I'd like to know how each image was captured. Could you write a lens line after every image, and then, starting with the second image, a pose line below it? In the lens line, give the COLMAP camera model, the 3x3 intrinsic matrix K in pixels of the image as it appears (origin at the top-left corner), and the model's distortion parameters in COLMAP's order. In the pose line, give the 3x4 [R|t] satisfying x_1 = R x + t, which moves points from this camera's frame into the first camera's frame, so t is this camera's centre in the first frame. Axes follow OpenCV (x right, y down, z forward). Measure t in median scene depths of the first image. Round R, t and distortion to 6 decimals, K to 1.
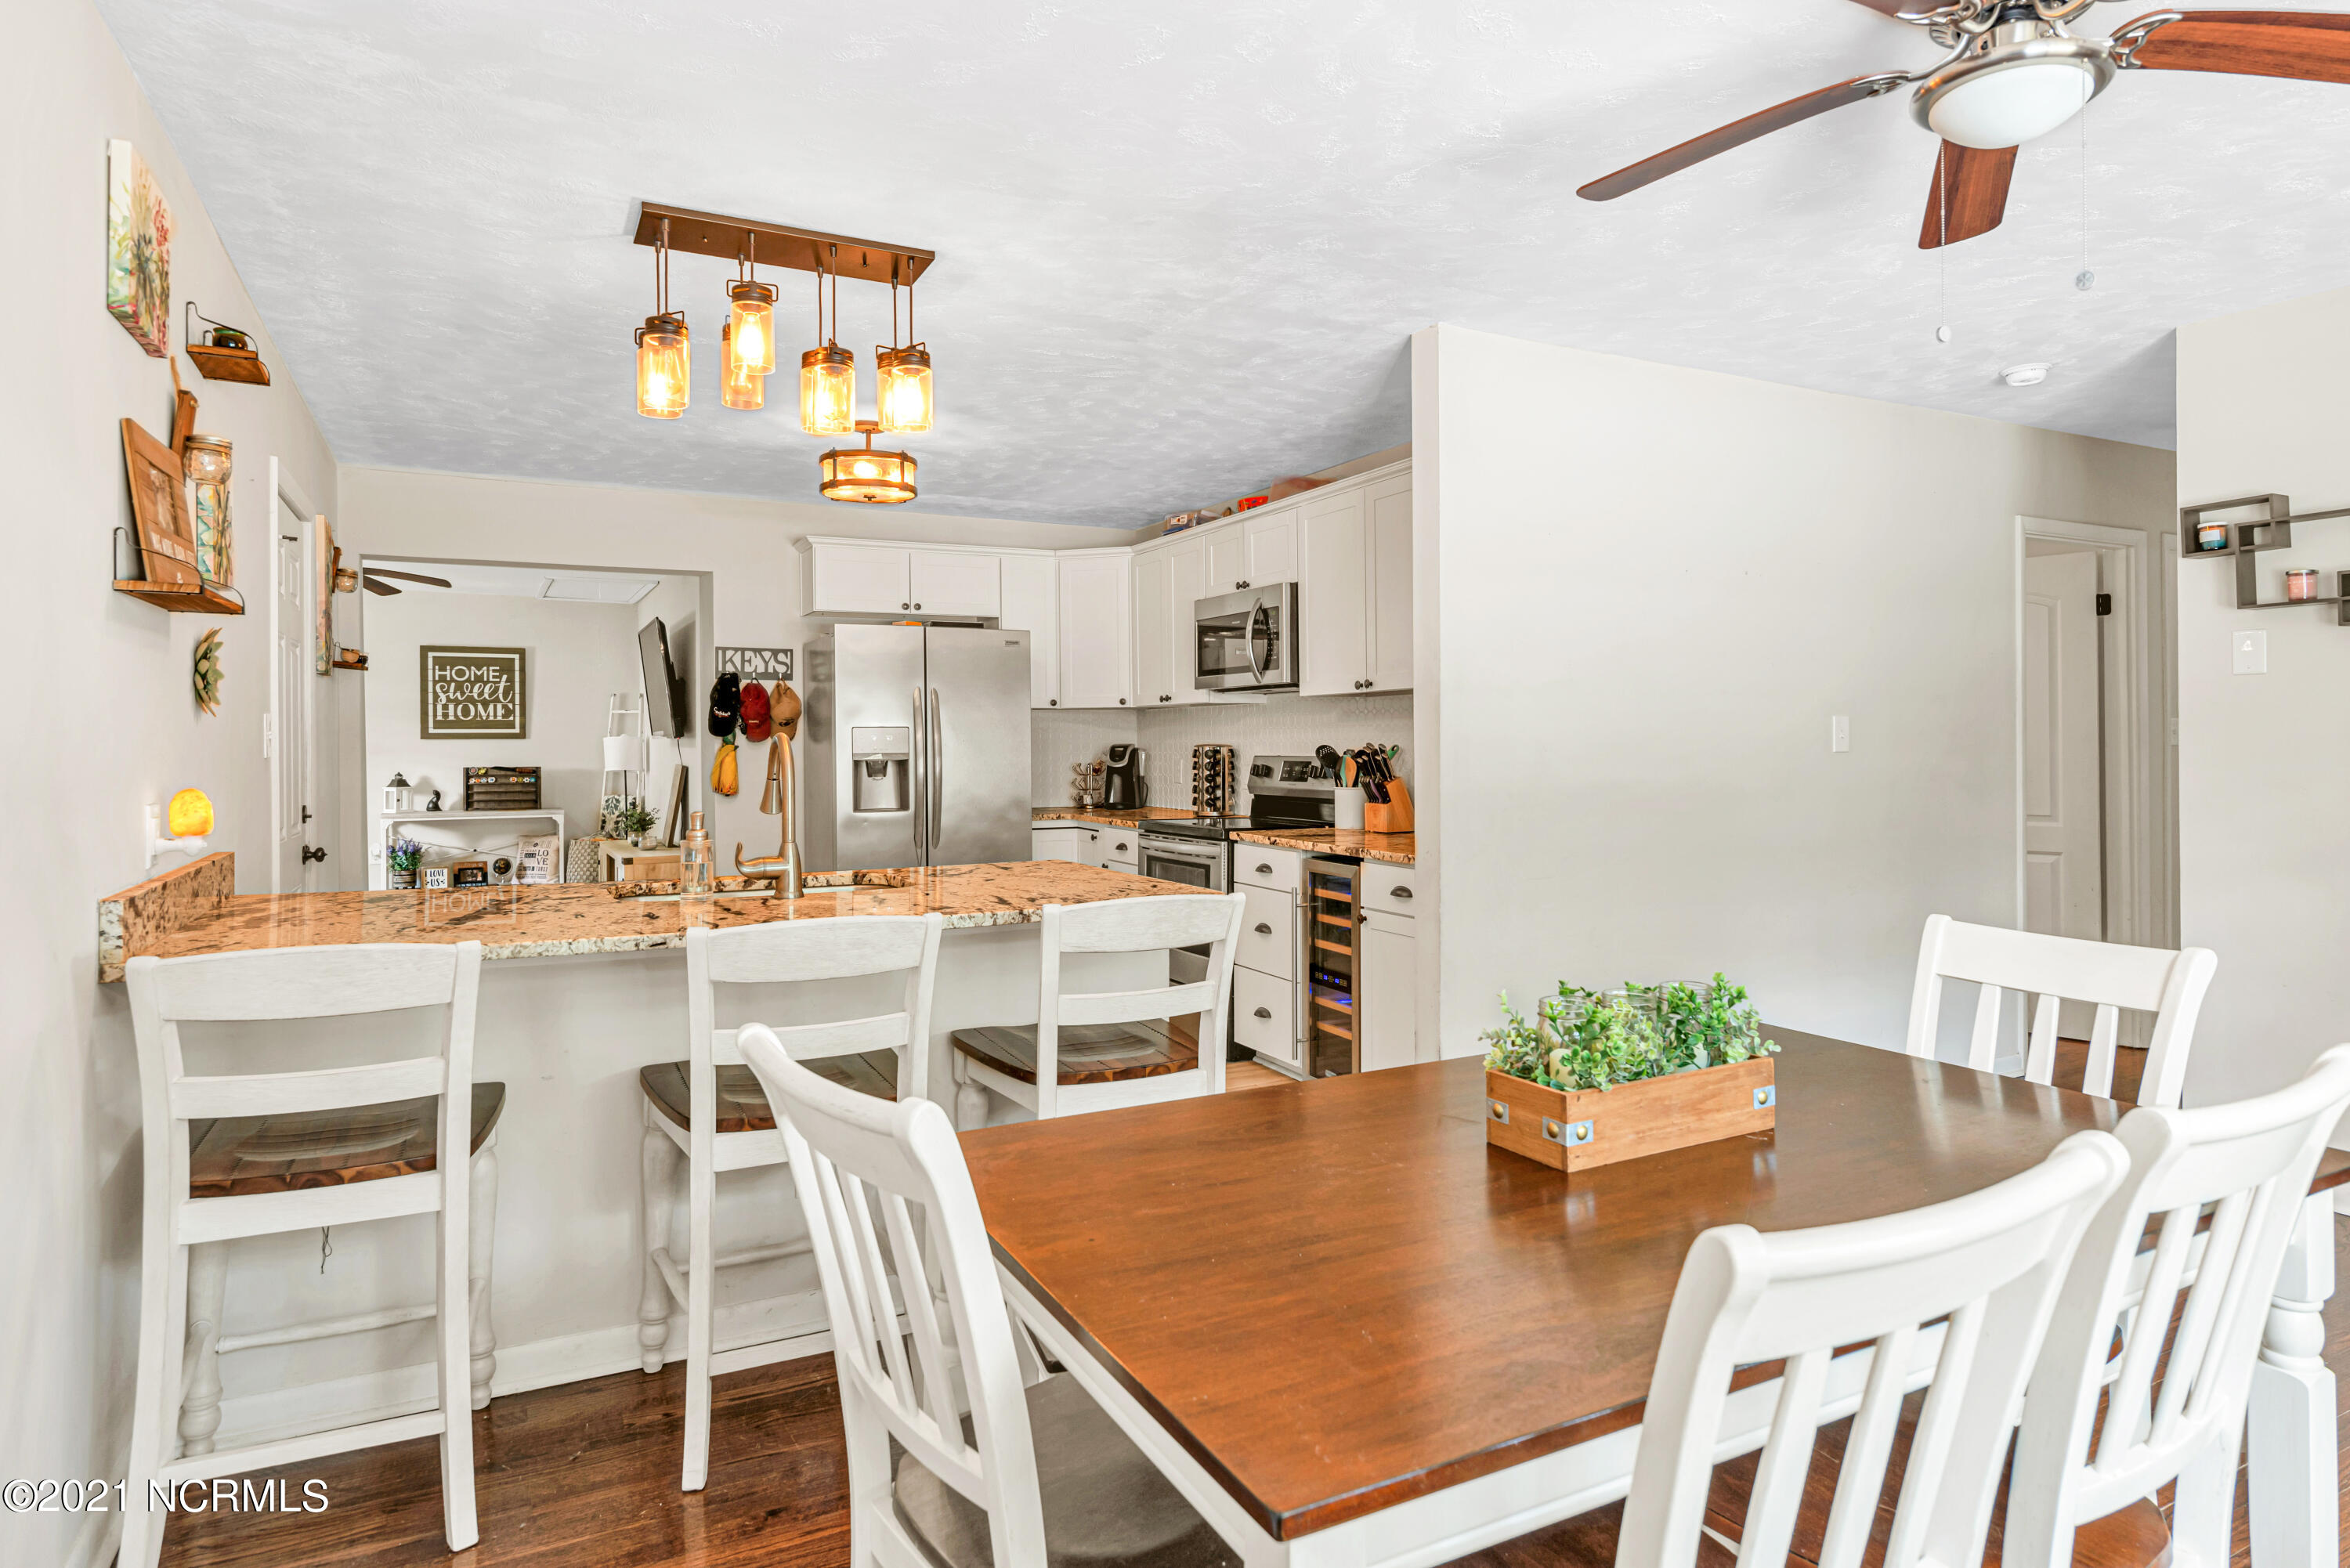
lens RADIAL K [[1313.5, 0, 1185.9], [0, 1313.5, 790.8], [0, 0, 1]] dist [0.004511, 0.001091]
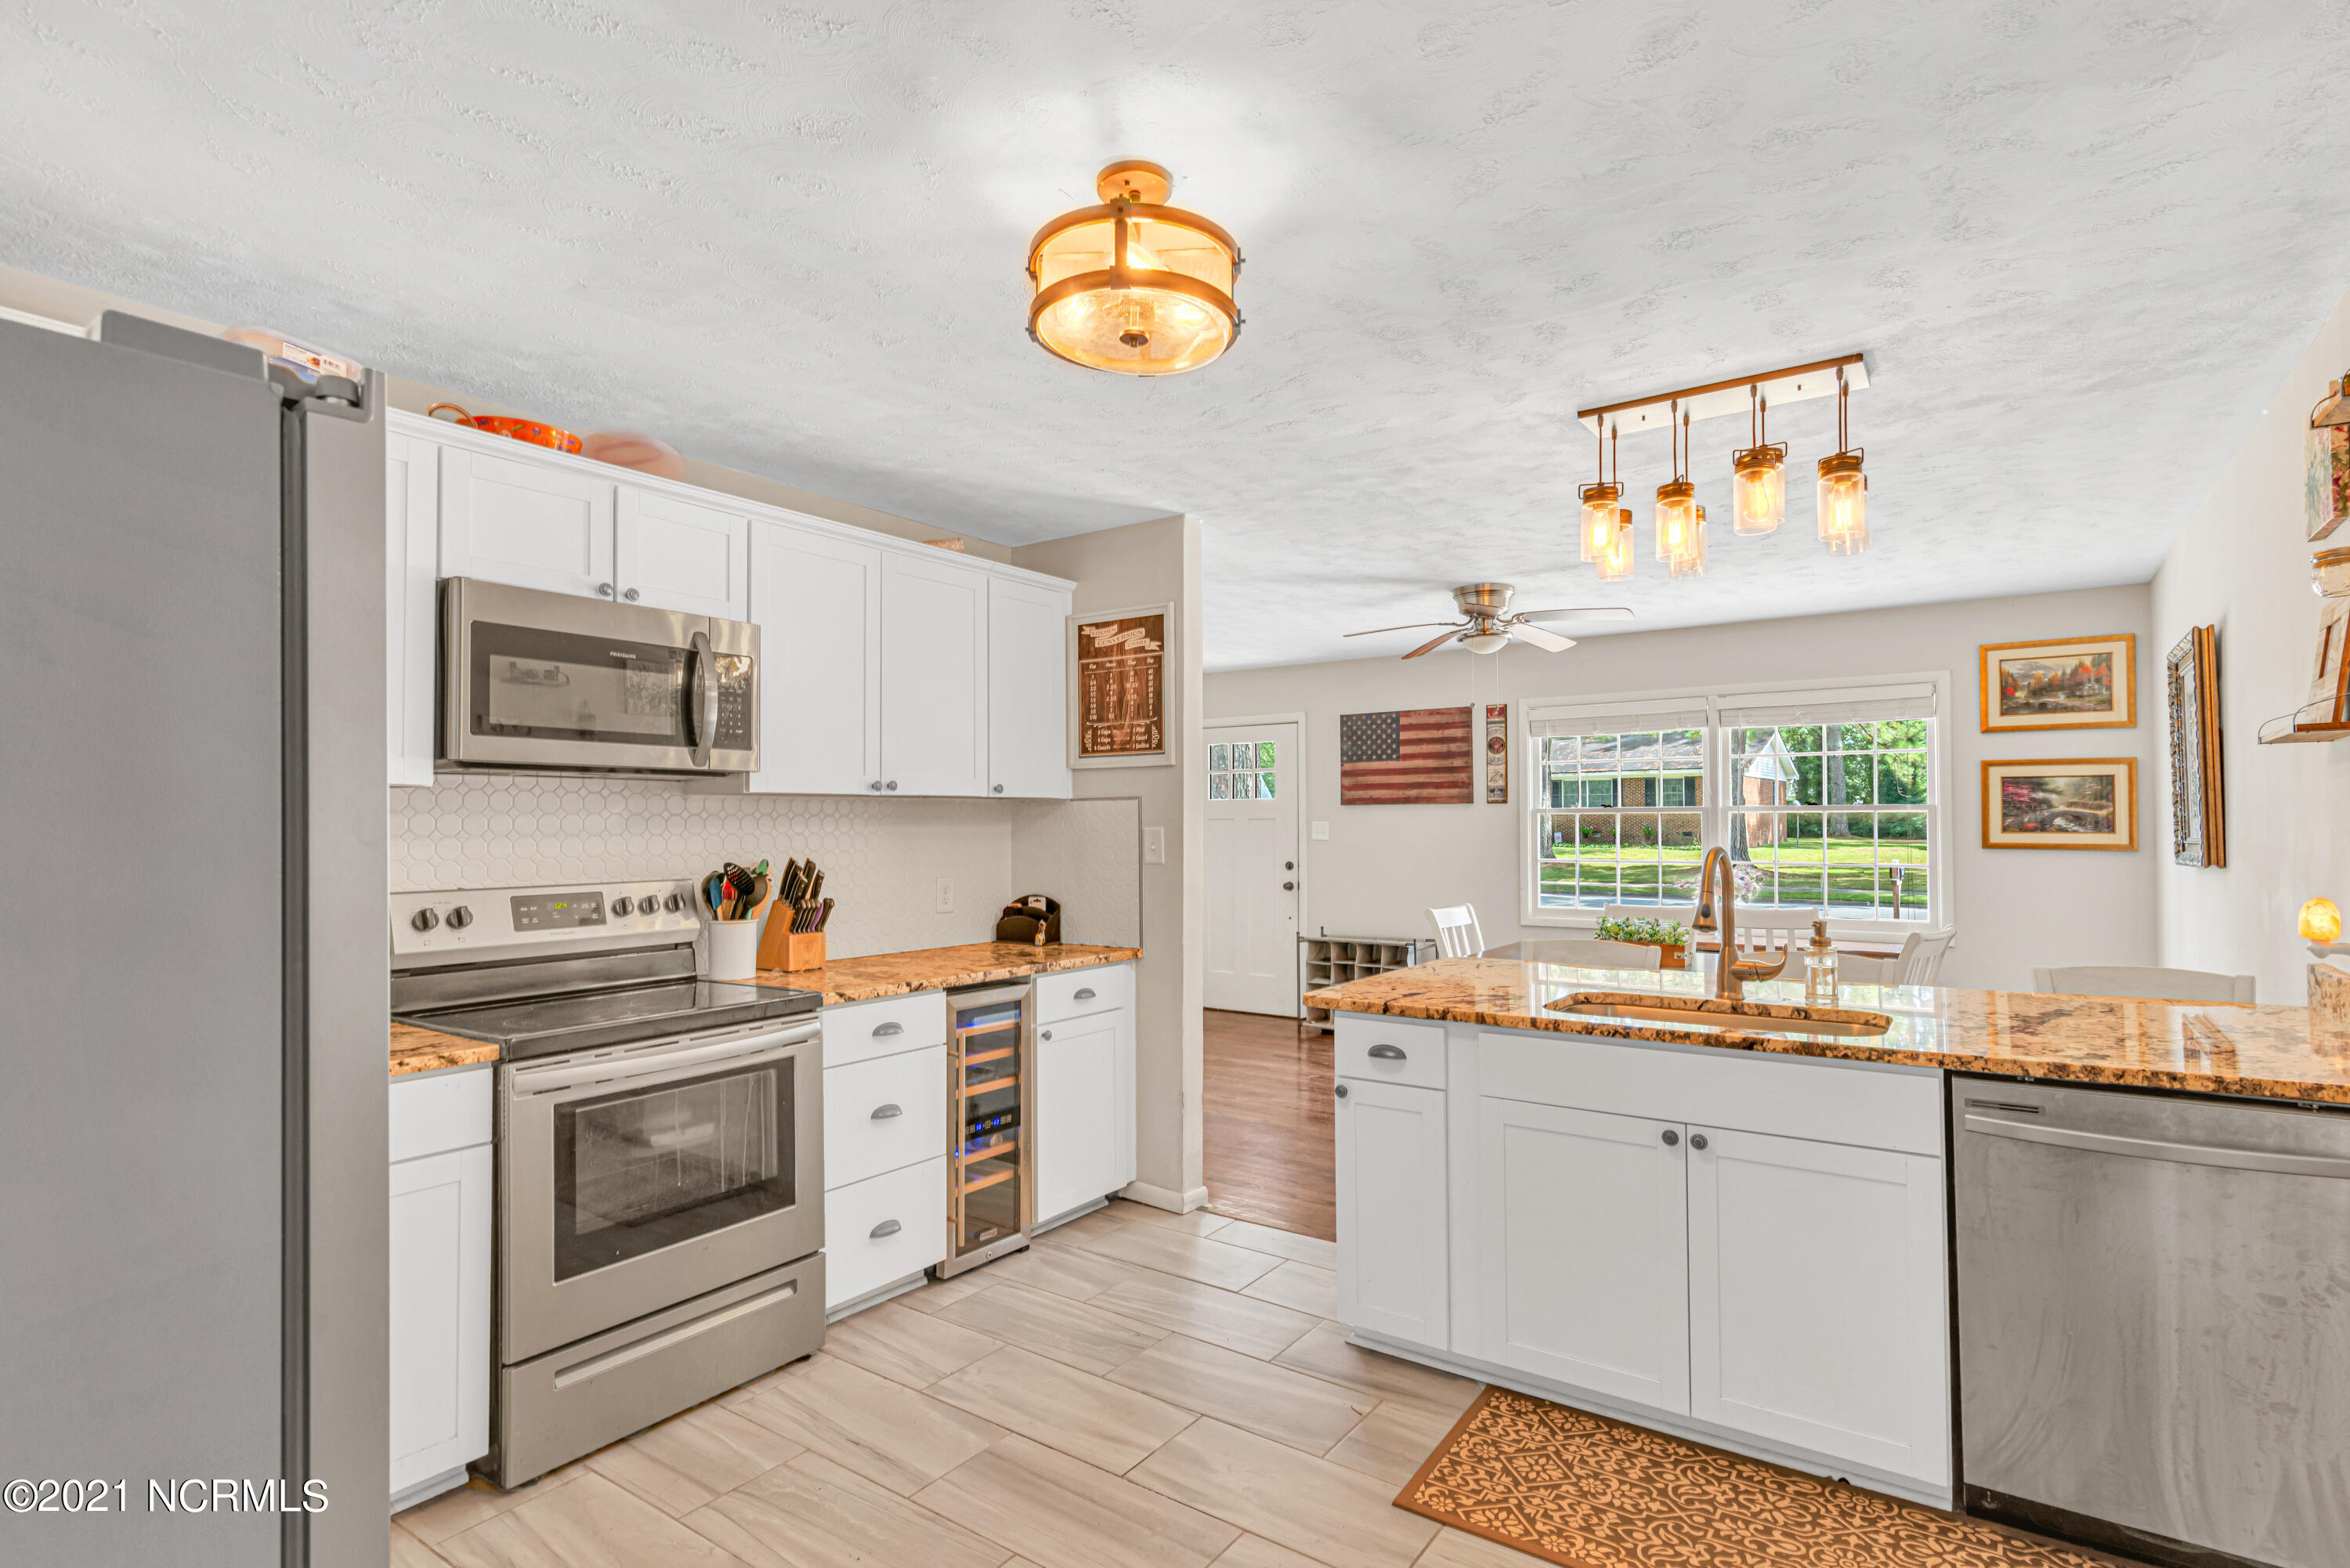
lens RADIAL K [[1137.9, 0, 1189.7], [0, 1137.9, 813.0], [0, 0, 1]] dist [-0.002244, -0.000147]
pose [[-0.459071, 0.015742, 0.888260, -0.740677], [0.039997, 0.999195, 0.002964, -0.071855], [-0.887499, 0.036888, -0.459331, 1.440730]]
